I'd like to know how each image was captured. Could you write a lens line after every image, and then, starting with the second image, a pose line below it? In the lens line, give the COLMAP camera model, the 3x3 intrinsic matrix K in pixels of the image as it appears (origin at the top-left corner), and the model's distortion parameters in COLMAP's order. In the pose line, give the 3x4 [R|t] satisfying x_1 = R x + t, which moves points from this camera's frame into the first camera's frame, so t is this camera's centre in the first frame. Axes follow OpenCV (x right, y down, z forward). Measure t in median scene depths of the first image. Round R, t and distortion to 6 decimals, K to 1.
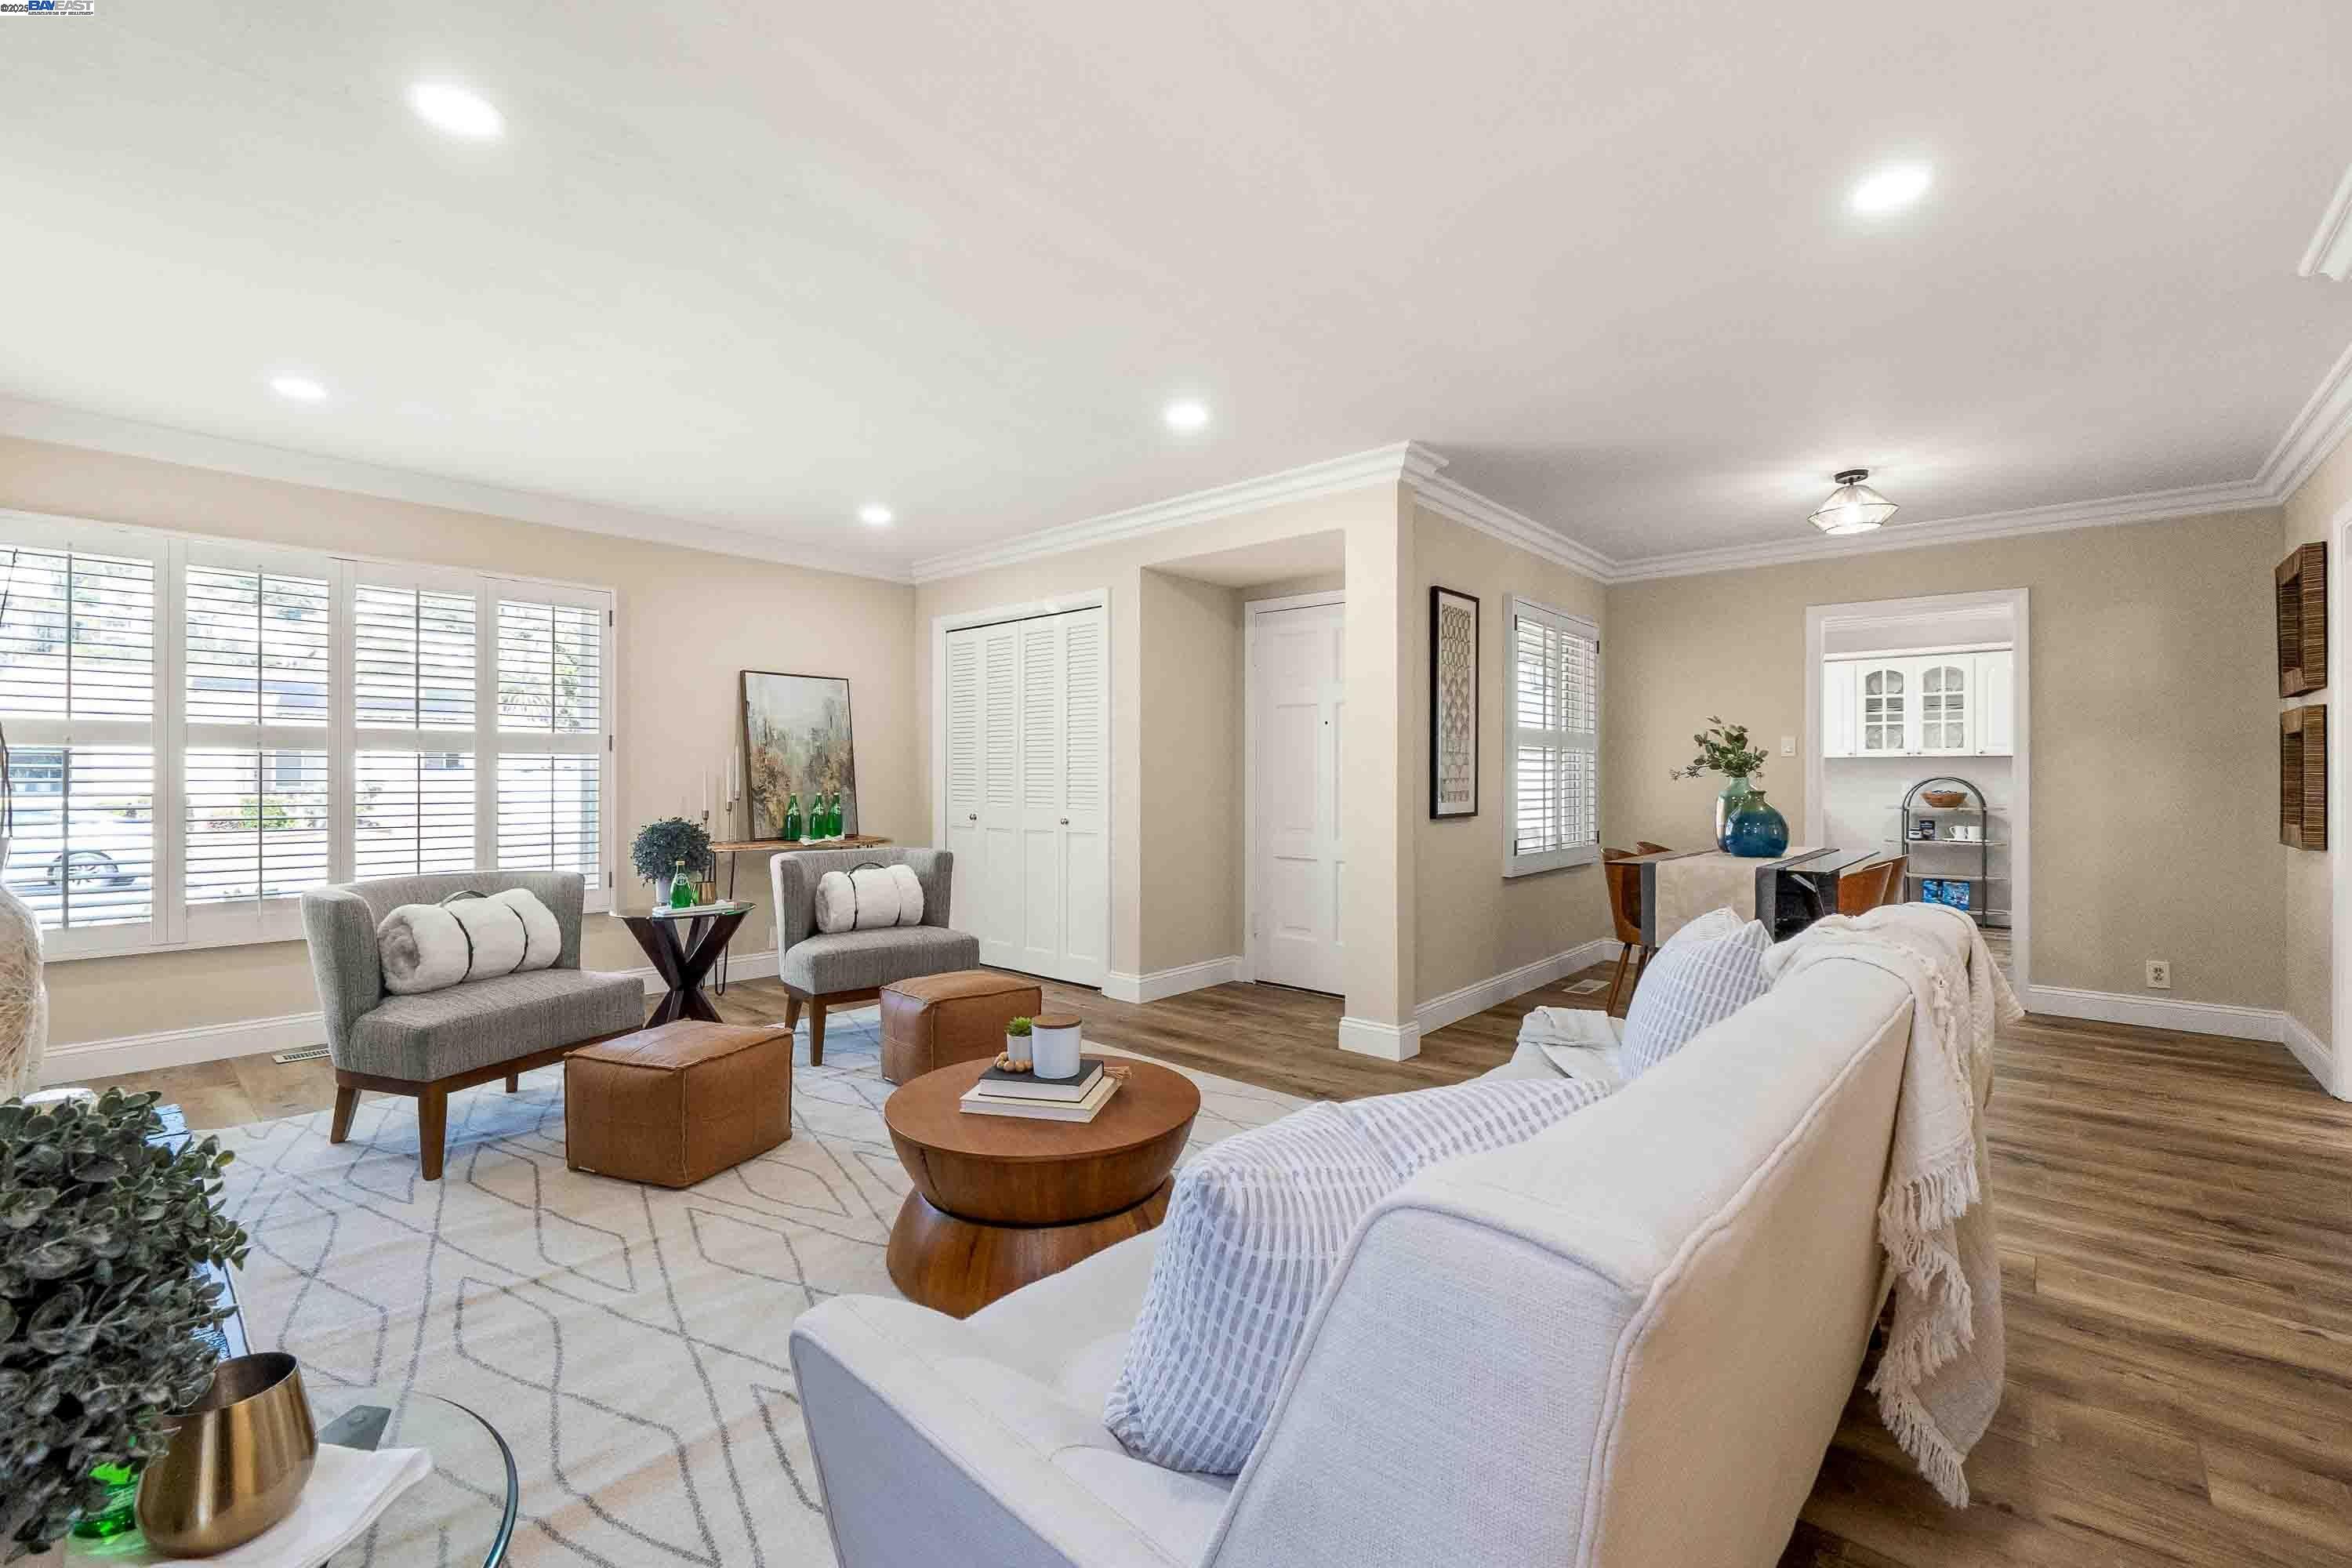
lens RADIAL K [[983.5, 0, 1179.6], [0, 983.5, 785.1], [0, 0, 1]] dist [-0.009815, 0.000926]
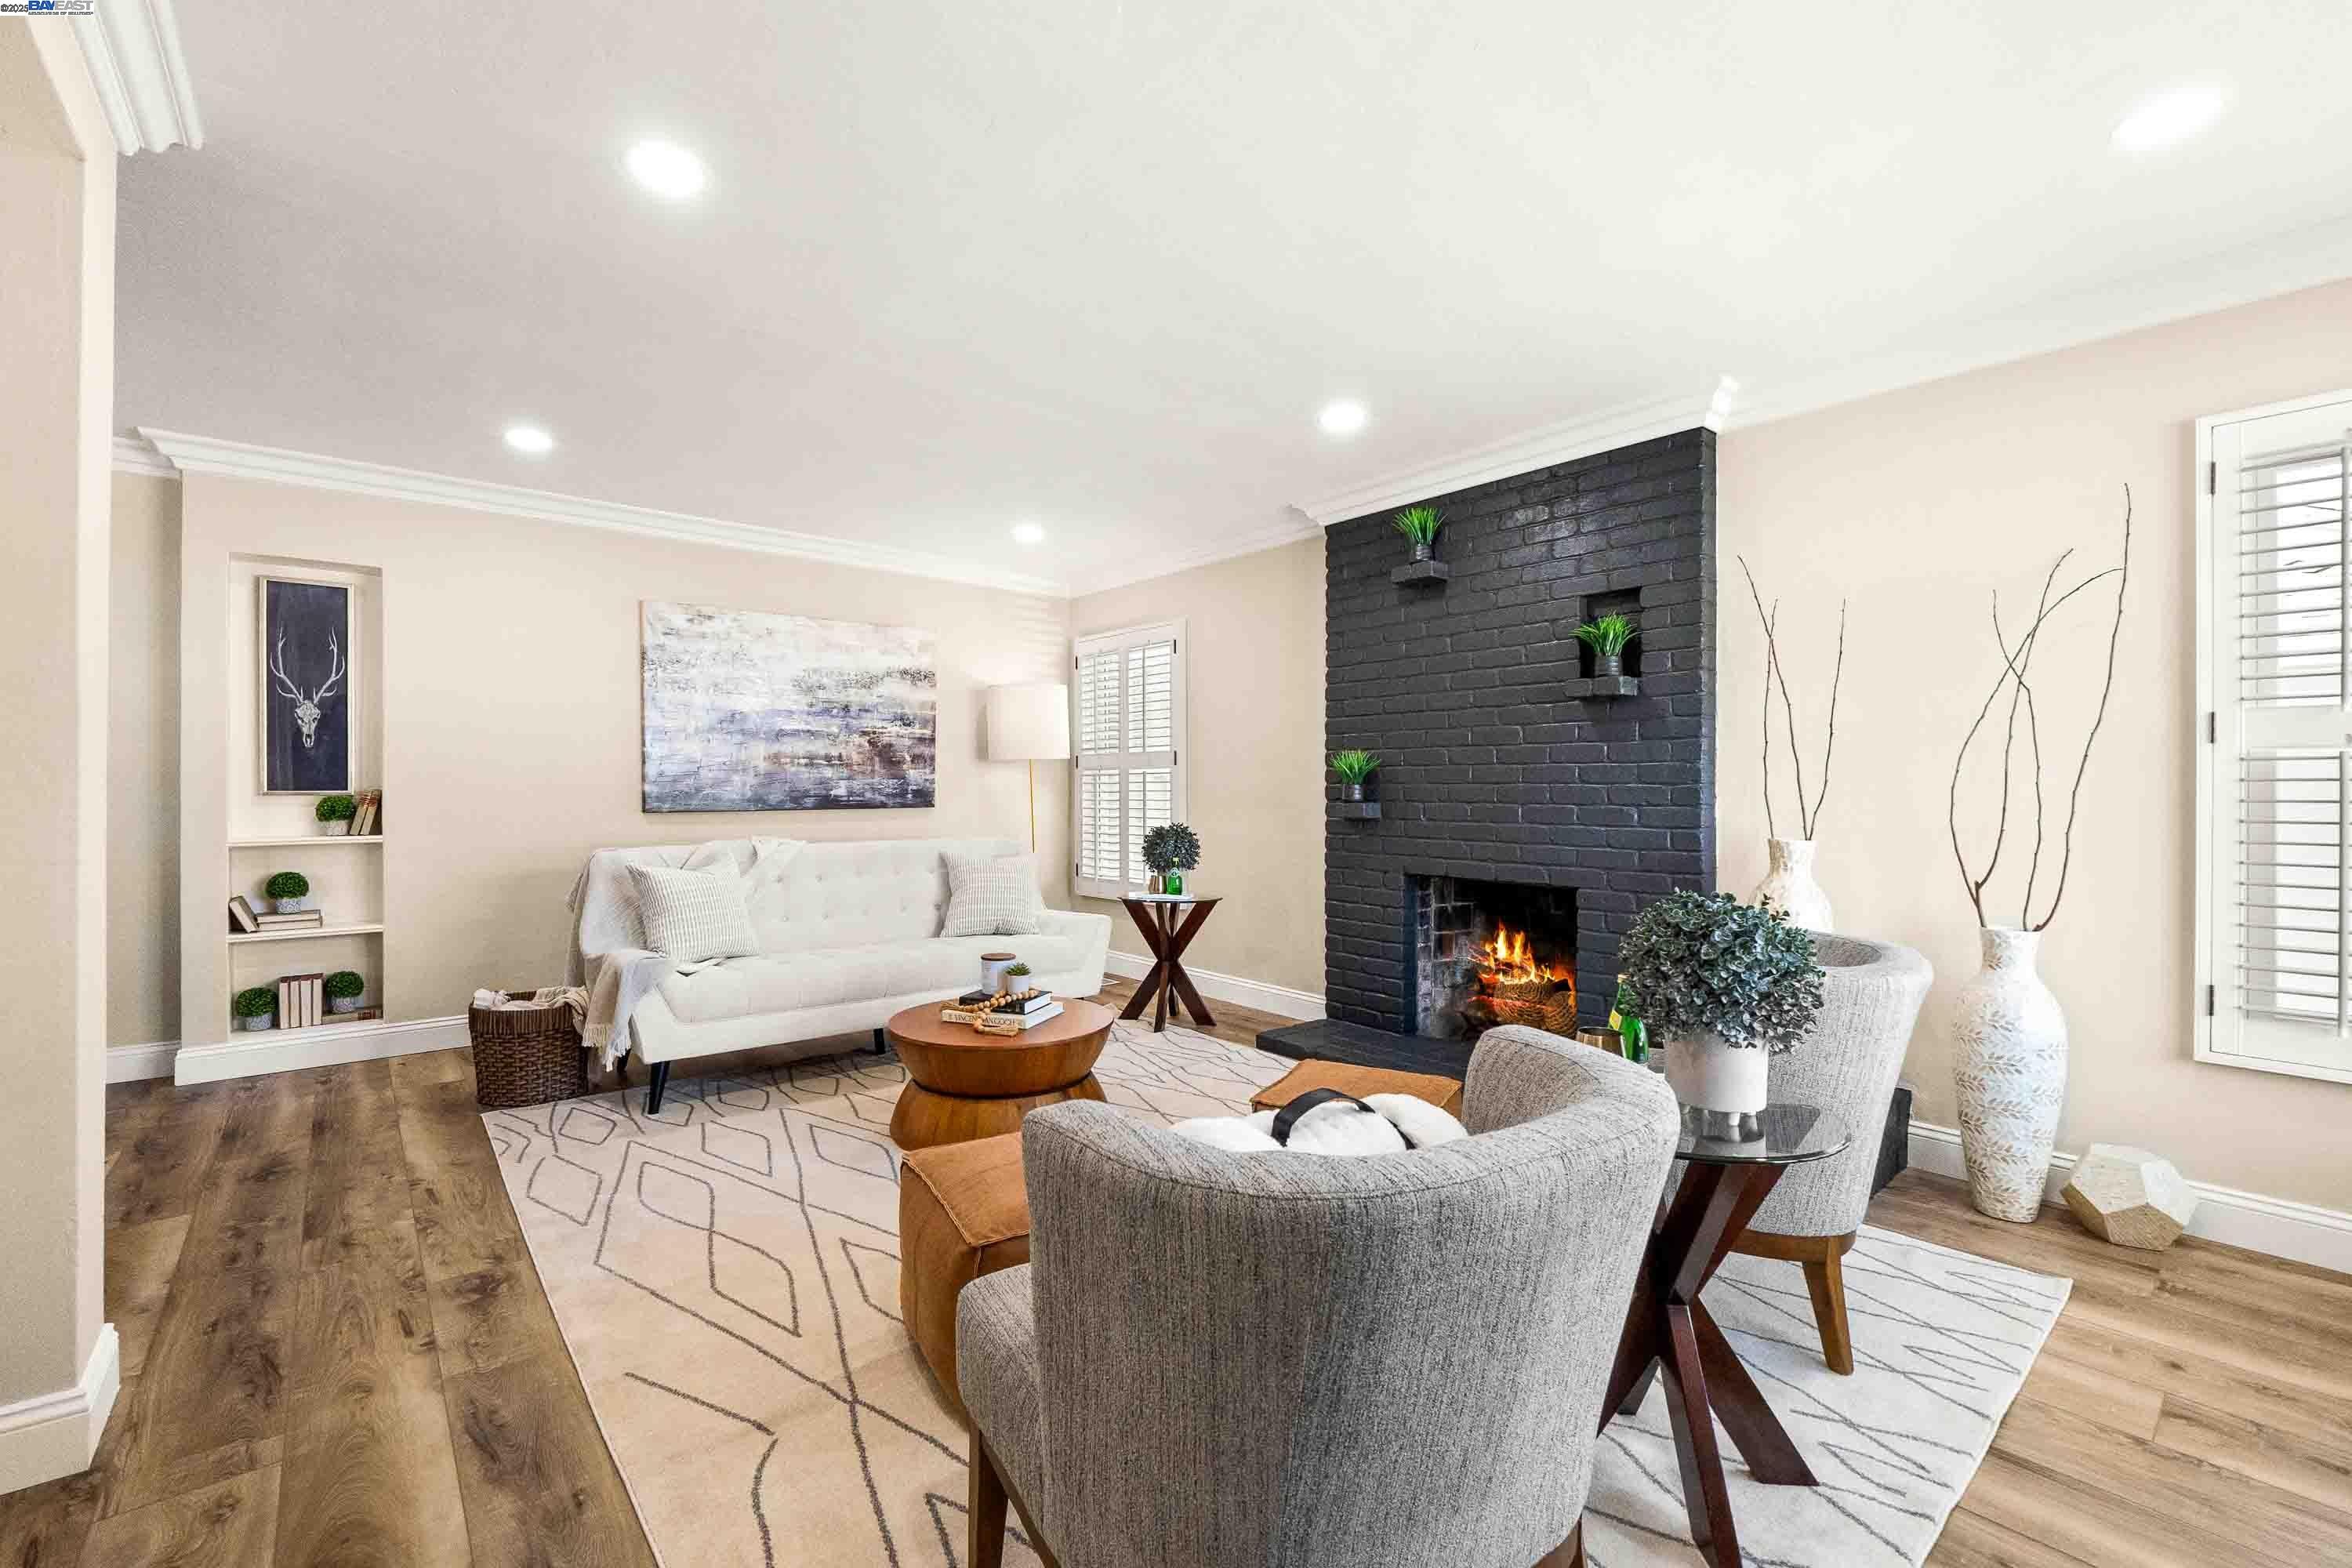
lens RADIAL K [[983.5, 0, 1166.1], [0, 983.5, 784.8], [0, 0, 1]] dist [-0.009815, 0.000926]
pose [[-0.990587, -0.001487, 0.136878, -0.245174], [-0.001184, 0.999997, 0.002292, -0.007927], [-0.136881, 0.002109, -0.990585, 1.012240]]
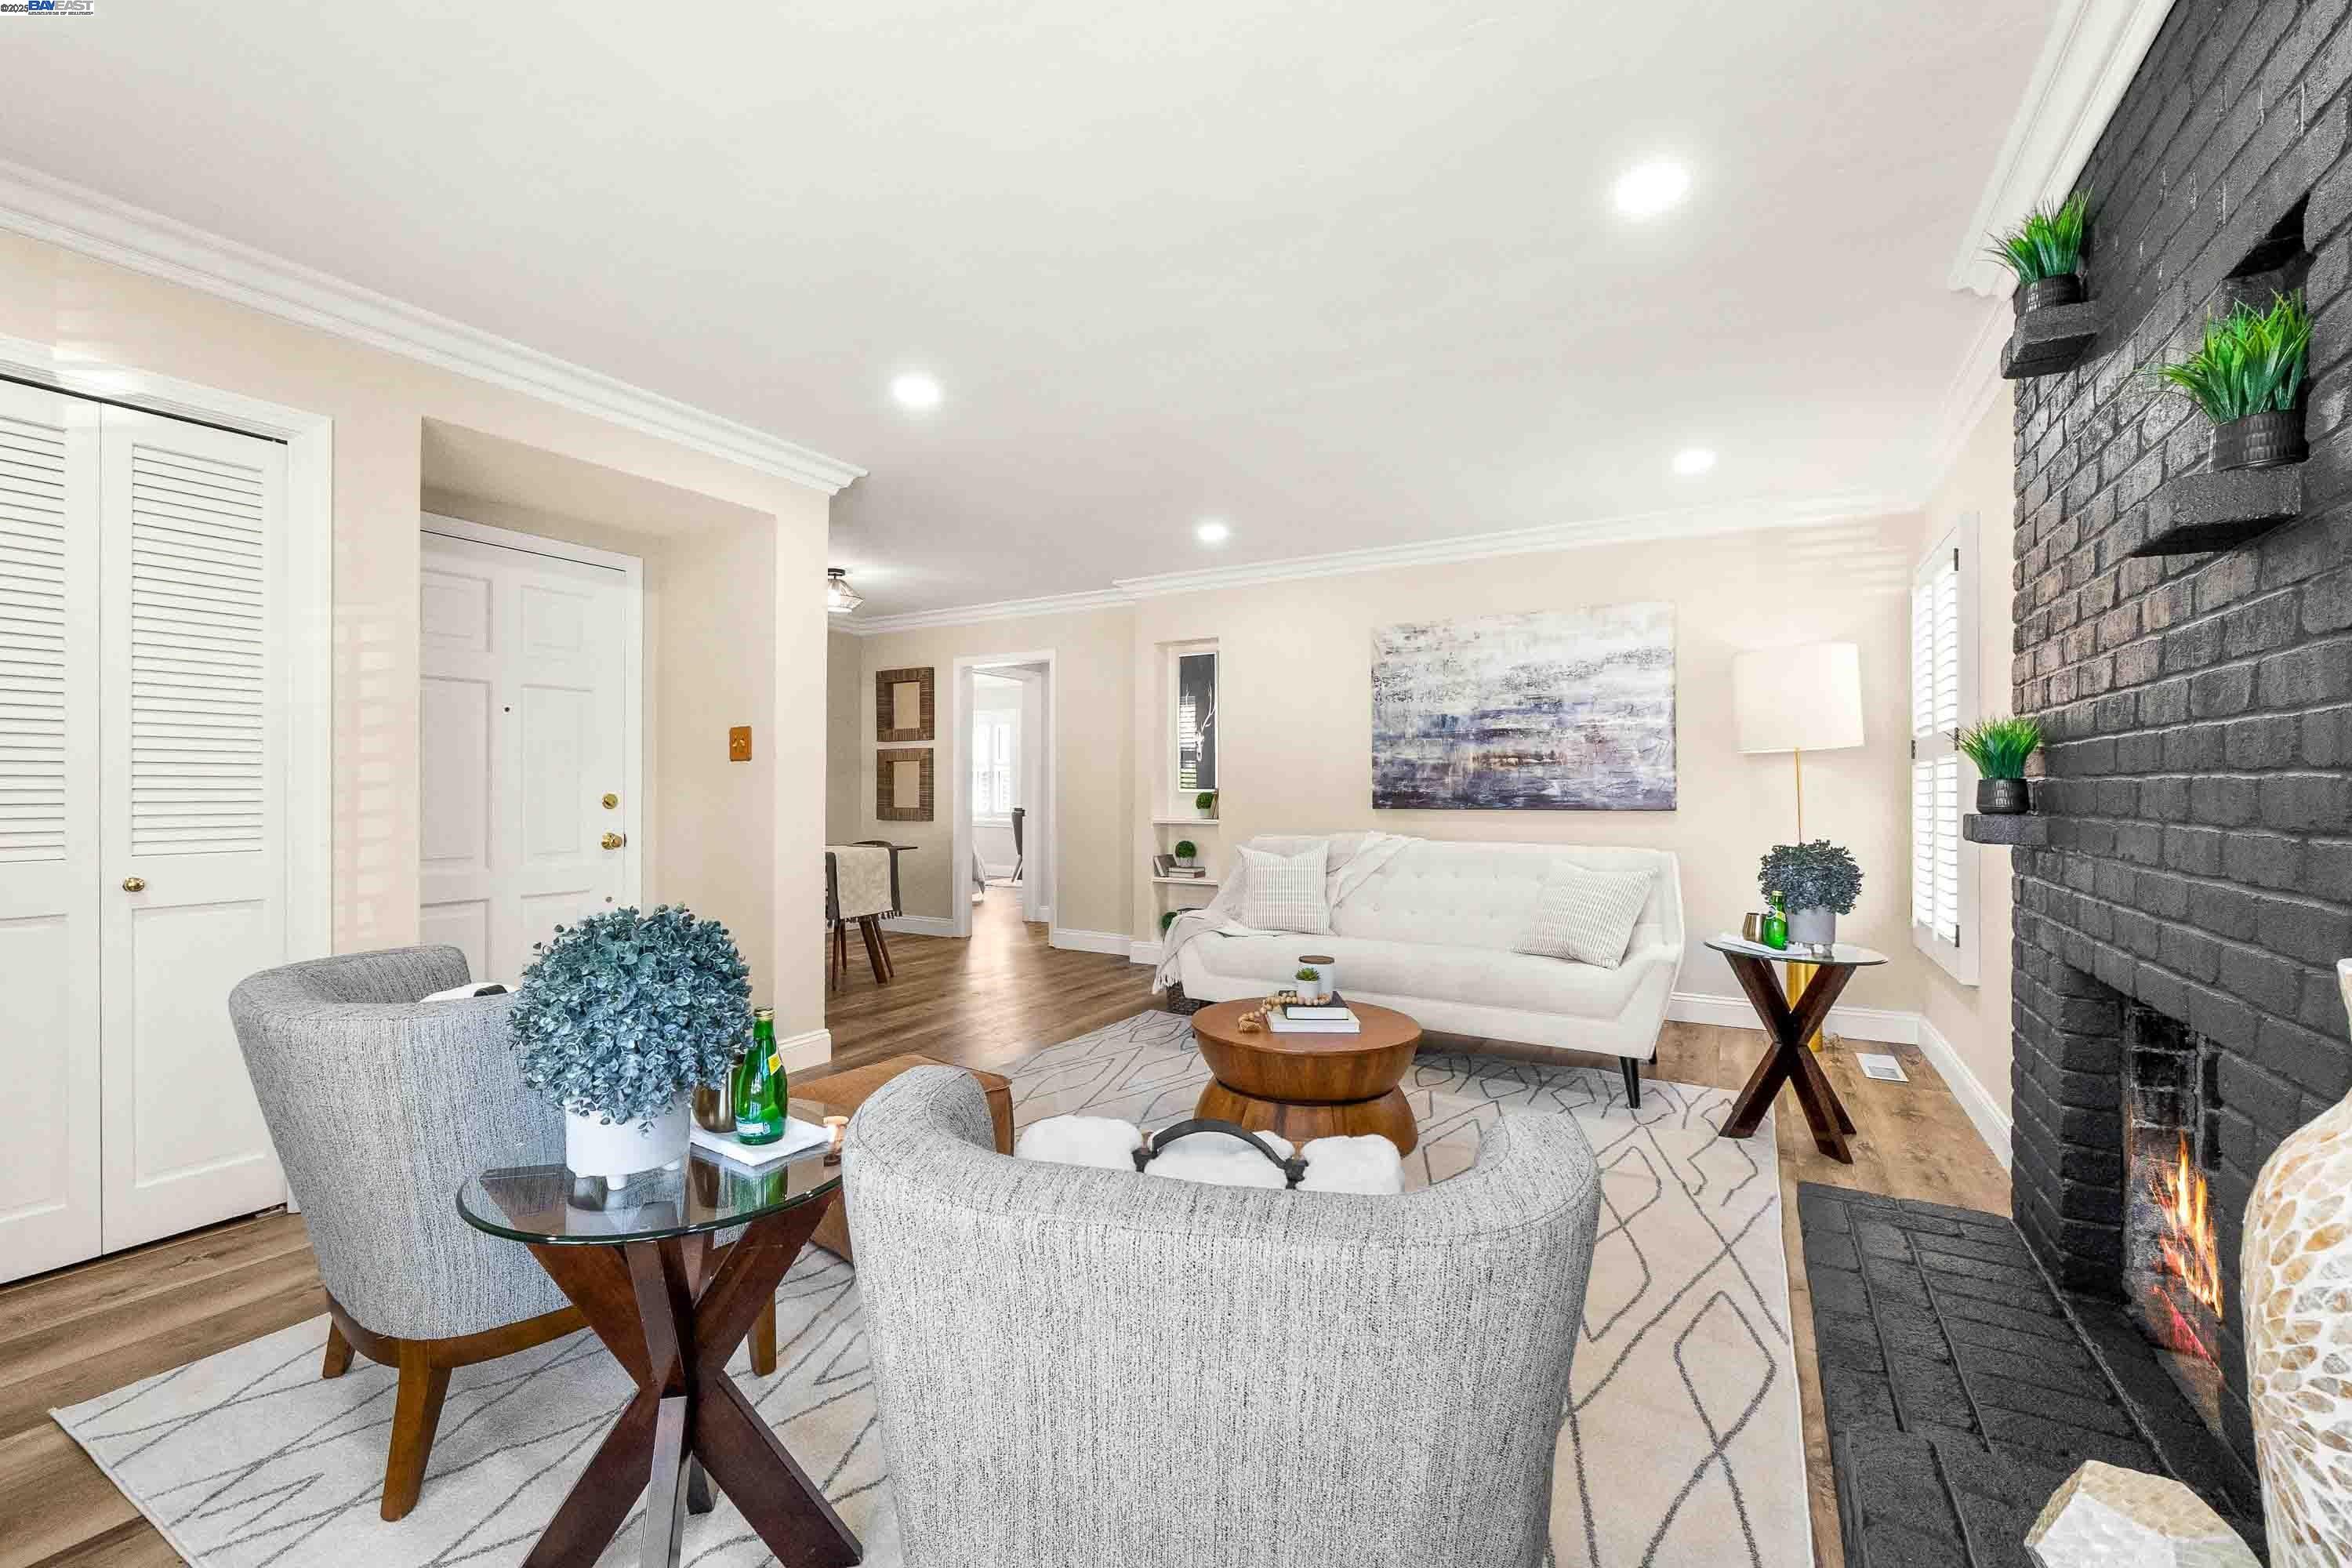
lens RADIAL K [[983.5, 0, 1178.6], [0, 983.5, 792.7], [0, 0, 1]] dist [-0.009815, 0.000926]
pose [[-0.215810, -0.007646, 0.976405, -0.626552], [0.005266, 0.999946, 0.008994, -0.007372], [-0.976421, 0.007083, -0.215758, 0.625911]]
